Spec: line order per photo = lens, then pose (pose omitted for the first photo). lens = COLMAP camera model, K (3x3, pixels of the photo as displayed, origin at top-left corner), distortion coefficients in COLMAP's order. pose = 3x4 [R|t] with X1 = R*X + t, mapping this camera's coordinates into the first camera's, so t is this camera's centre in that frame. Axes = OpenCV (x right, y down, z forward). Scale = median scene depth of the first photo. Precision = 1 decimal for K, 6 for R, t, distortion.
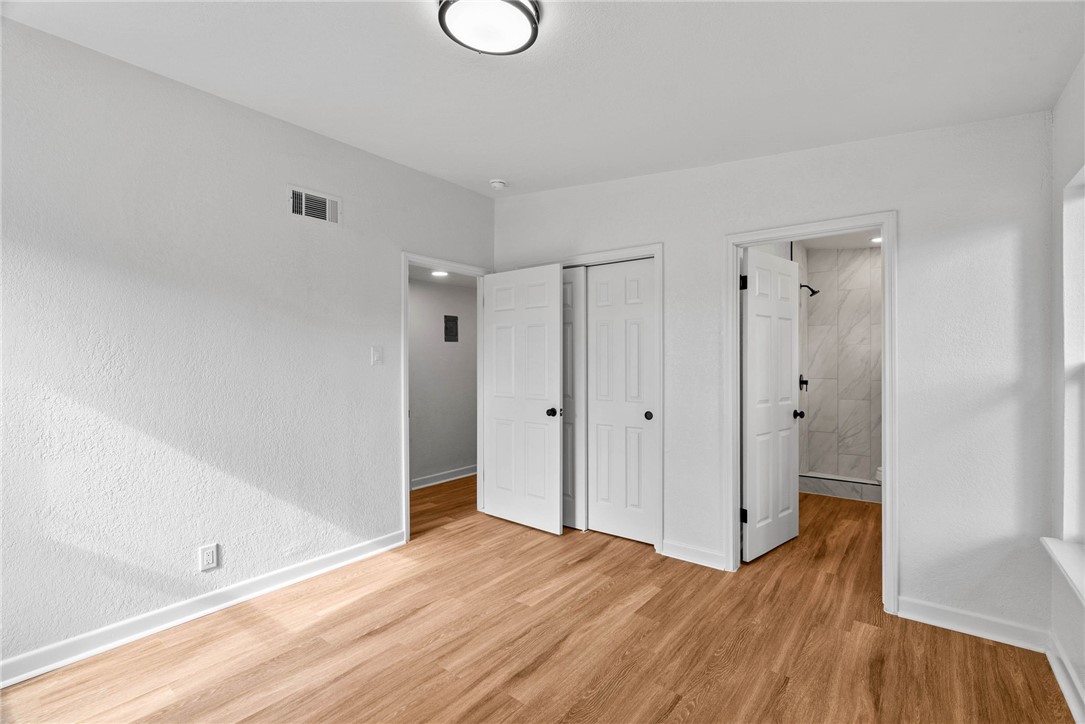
lens RADIAL K [[492.0, 0, 543.4], [0, 492.0, 358.4], [0, 0, 1]] dist [-0.008127, 0.000909]
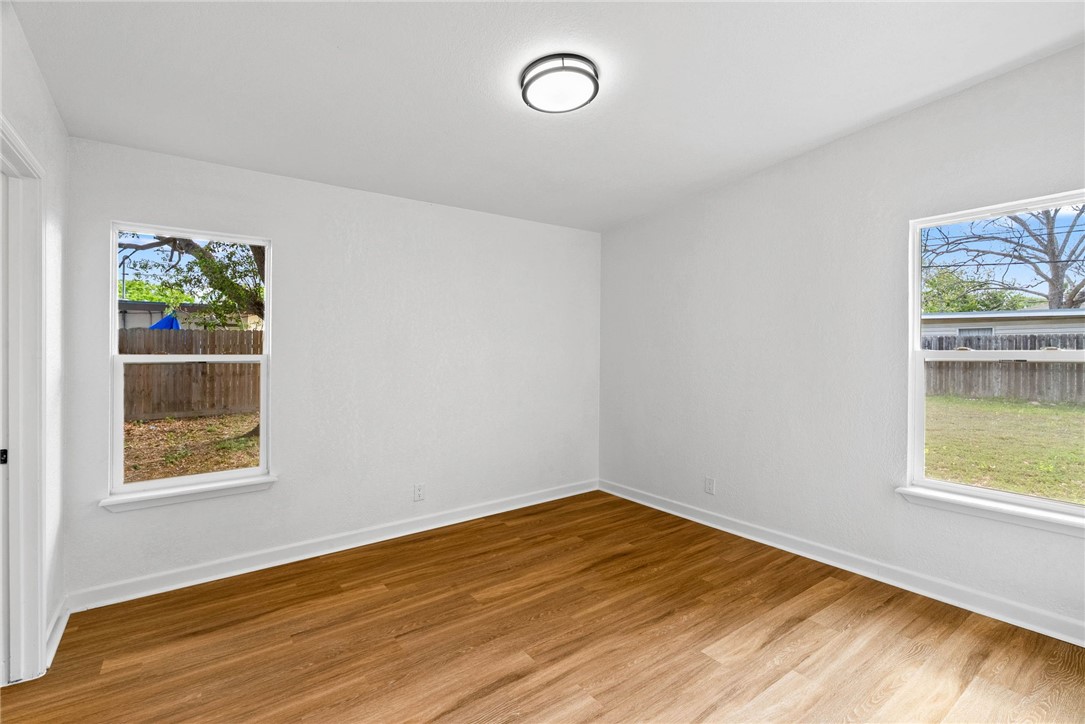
lens RADIAL K [[492.0, 0, 540.5], [0, 492.0, 355.1], [0, 0, 1]] dist [-0.008127, 0.000909]
pose [[-0.962128, 0.004277, 0.272566, -0.357731], [0.006974, 0.999936, 0.008926, 0.000855], [-0.272510, 0.010489, -0.962096, 1.904014]]
